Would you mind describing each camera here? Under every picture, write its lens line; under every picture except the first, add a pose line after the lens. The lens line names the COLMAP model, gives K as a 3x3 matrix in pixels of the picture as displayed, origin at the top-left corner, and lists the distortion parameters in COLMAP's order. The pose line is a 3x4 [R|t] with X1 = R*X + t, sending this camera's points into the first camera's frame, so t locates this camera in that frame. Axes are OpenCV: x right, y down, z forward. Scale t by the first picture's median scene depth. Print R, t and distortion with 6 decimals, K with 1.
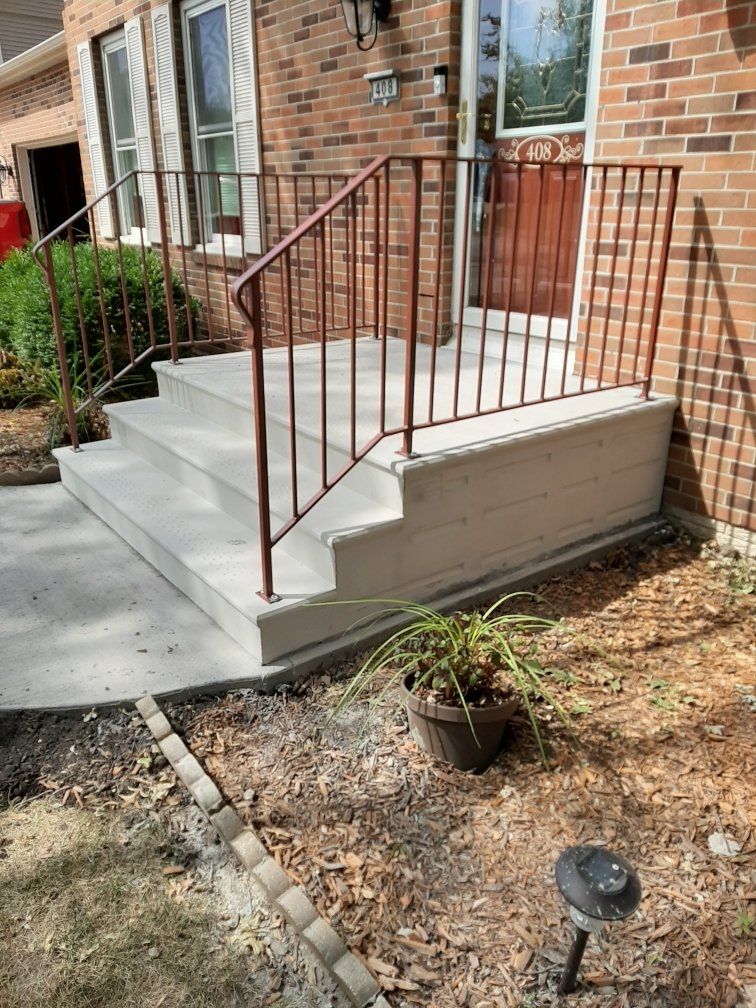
lens RADIAL K [[785.8, 0, 380.7], [0, 785.8, 525.1], [0, 0, 1]] dist [0.022234, -0.053252]
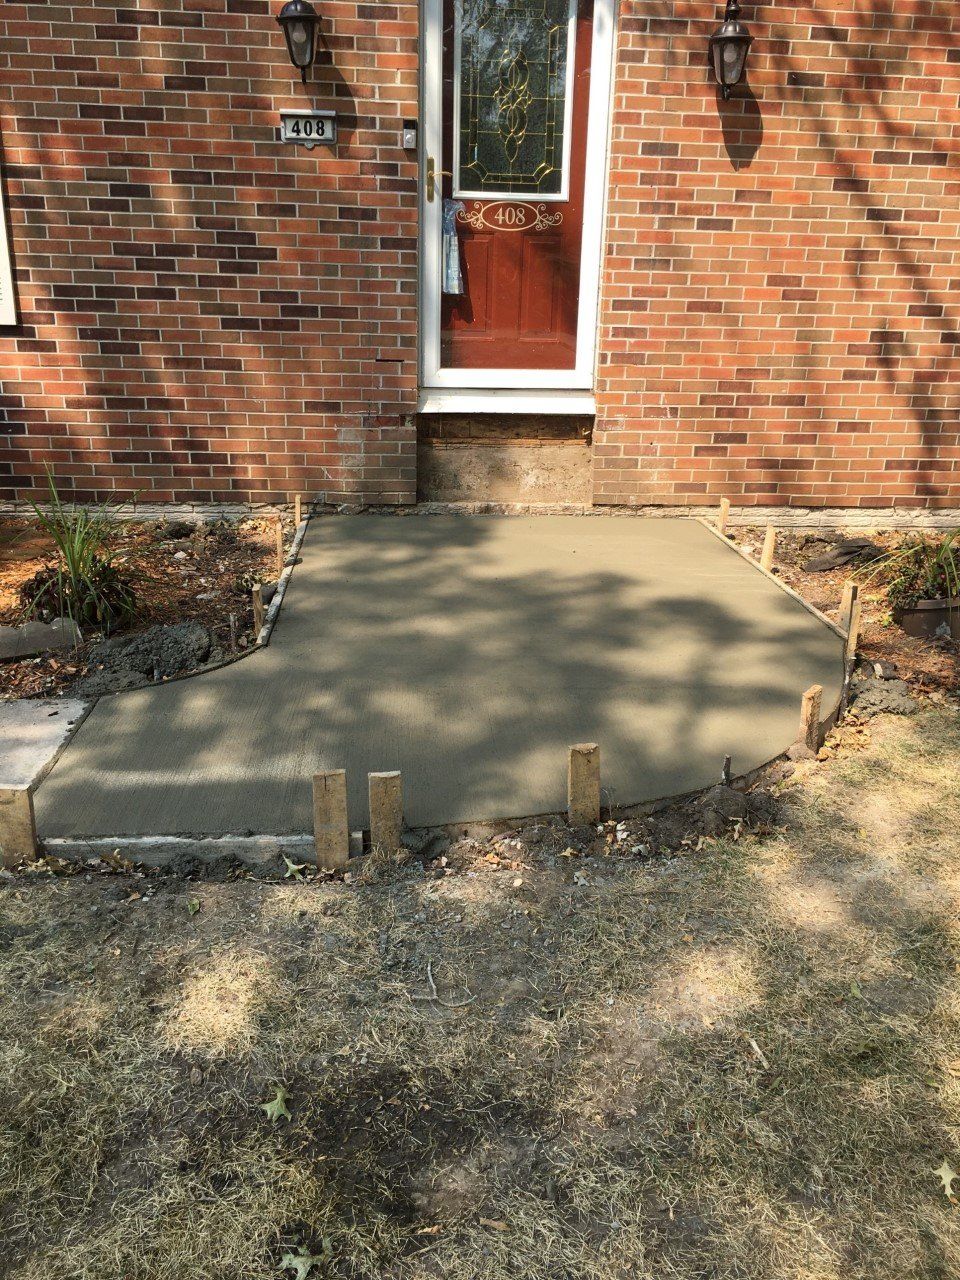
lens RADIAL K [[1086.4, 0, 480.0], [0, 1086.4, 640.0], [0, 0, 1]] dist [0.061970, -0.095750]
pose [[0.530312, -0.261992, 0.806306, -1.032182], [0.299745, 0.947569, 0.110748, -0.099372], [-0.793046, 0.182955, 0.581038, 0.255259]]
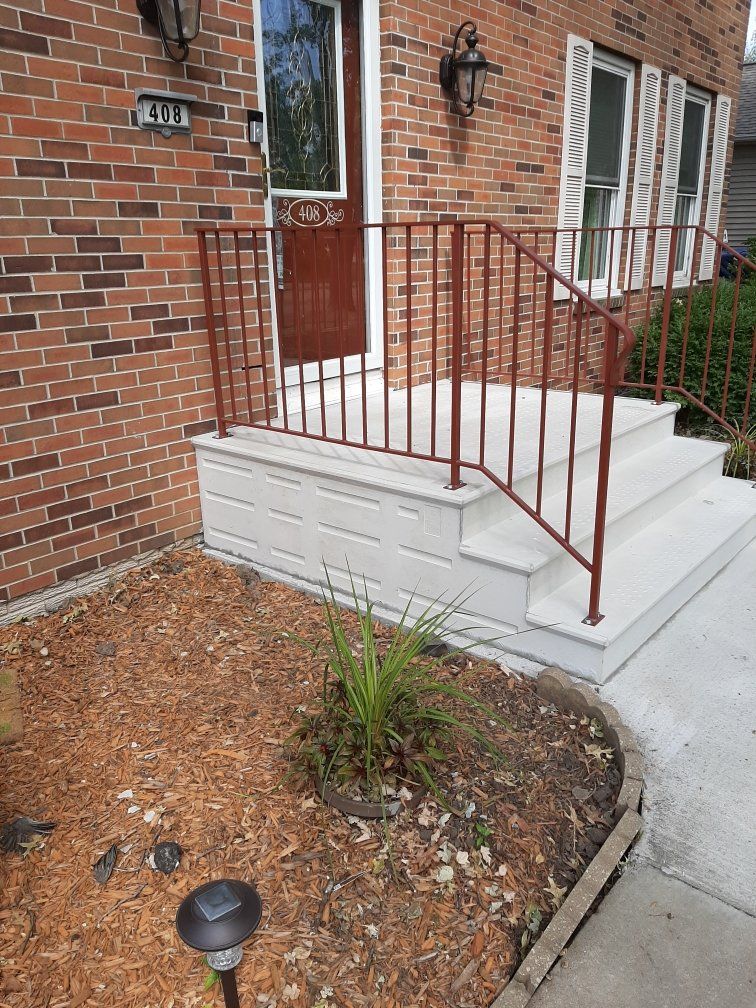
lens RADIAL K [[785.8, 0, 380.7], [0, 785.8, 525.1], [0, 0, 1]] dist [0.022234, -0.053252]
pose [[-0.236273, -0.317088, 0.918493, -0.854855], [0.388338, 0.835671, 0.388392, -0.447138], [-0.890713, 0.448452, -0.074309, 1.063819]]
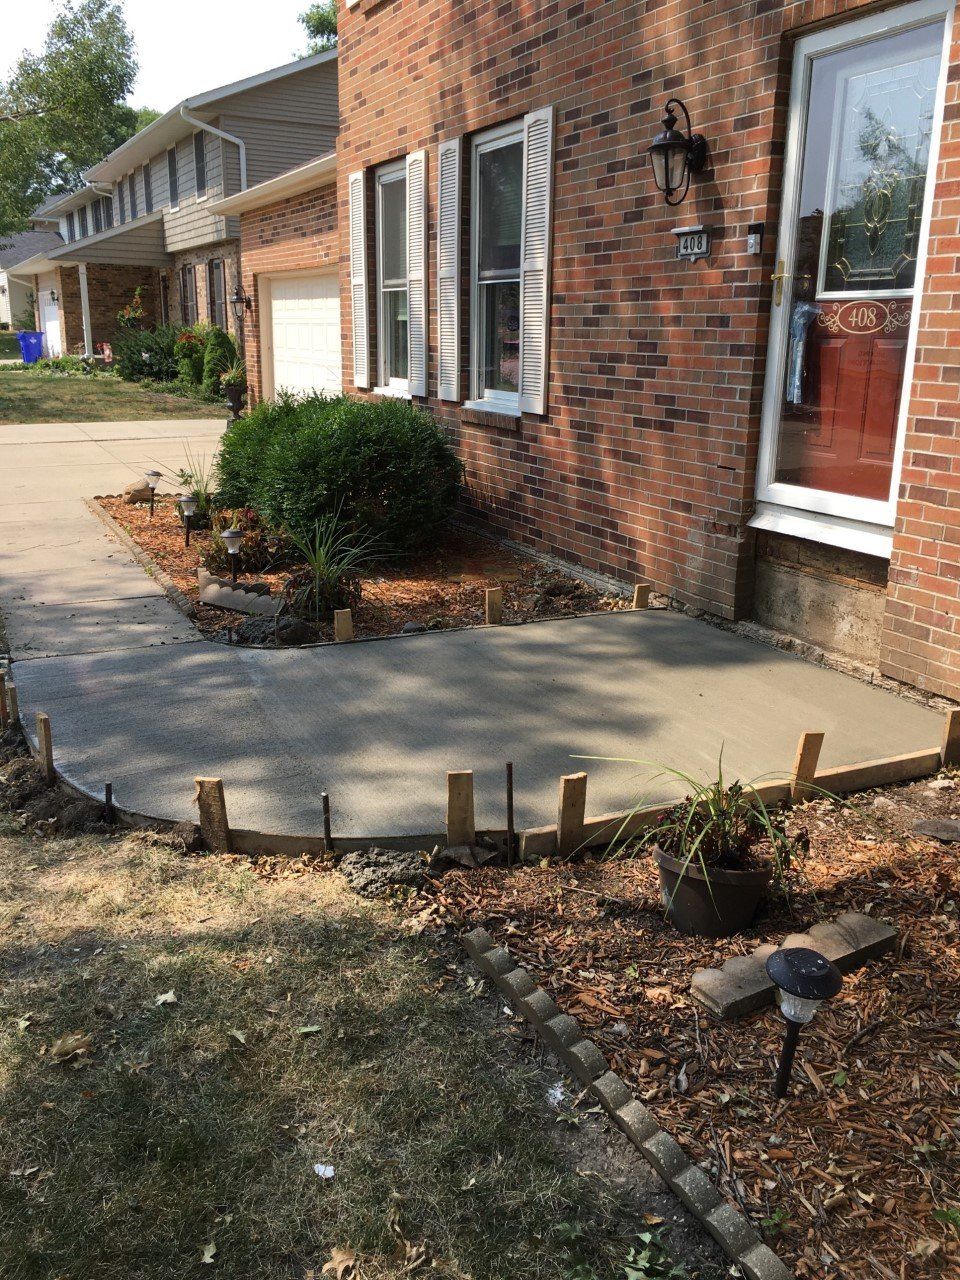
lens RADIAL K [[1095.8, 0, 480.0], [0, 1095.8, 640.0], [0, 0, 1]] dist [0.012379, 0.000798]
pose [[0.982022, 0.065329, -0.177103, 0.017727], [-0.086016, 0.990005, -0.111762, 0.057460], [0.168032, 0.124987, 0.977826, -0.218696]]
